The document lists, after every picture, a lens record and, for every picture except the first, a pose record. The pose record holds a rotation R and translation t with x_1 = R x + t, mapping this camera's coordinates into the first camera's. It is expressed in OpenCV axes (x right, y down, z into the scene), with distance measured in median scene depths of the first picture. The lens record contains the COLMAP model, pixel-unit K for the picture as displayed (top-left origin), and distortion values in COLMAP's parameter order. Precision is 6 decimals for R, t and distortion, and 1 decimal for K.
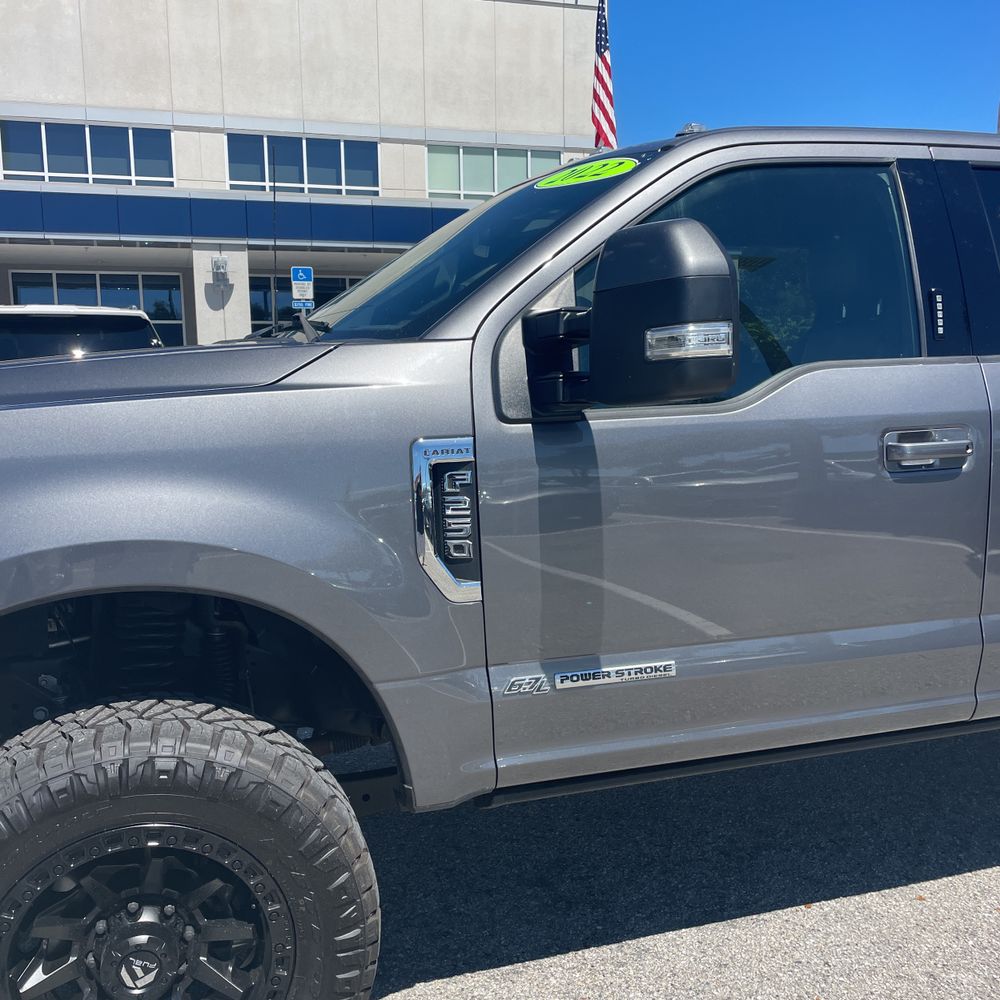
lens RADIAL K [[1014.0, 0, 501.0], [0, 1014.0, 489.9], [0, 0, 1]] dist [0.083255, -0.119601]
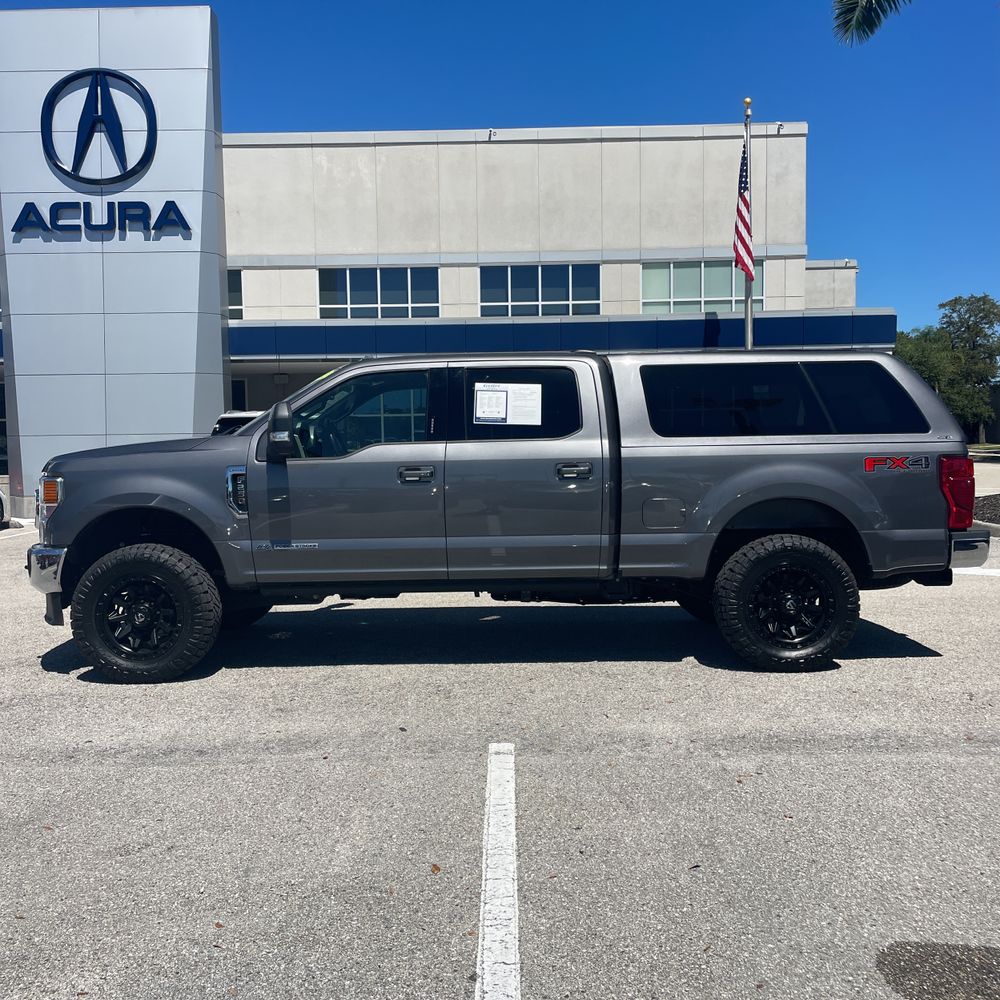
lens RADIAL K [[1014.0, 0, 501.0], [0, 1014.0, 489.9], [0, 0, 1]] dist [0.083255, -0.119601]
pose [[0.948348, 0.010558, -0.317057, 0.167018], [-0.035884, 0.996602, -0.074147, 0.022043], [0.315197, 0.081694, 0.945504, -0.169213]]
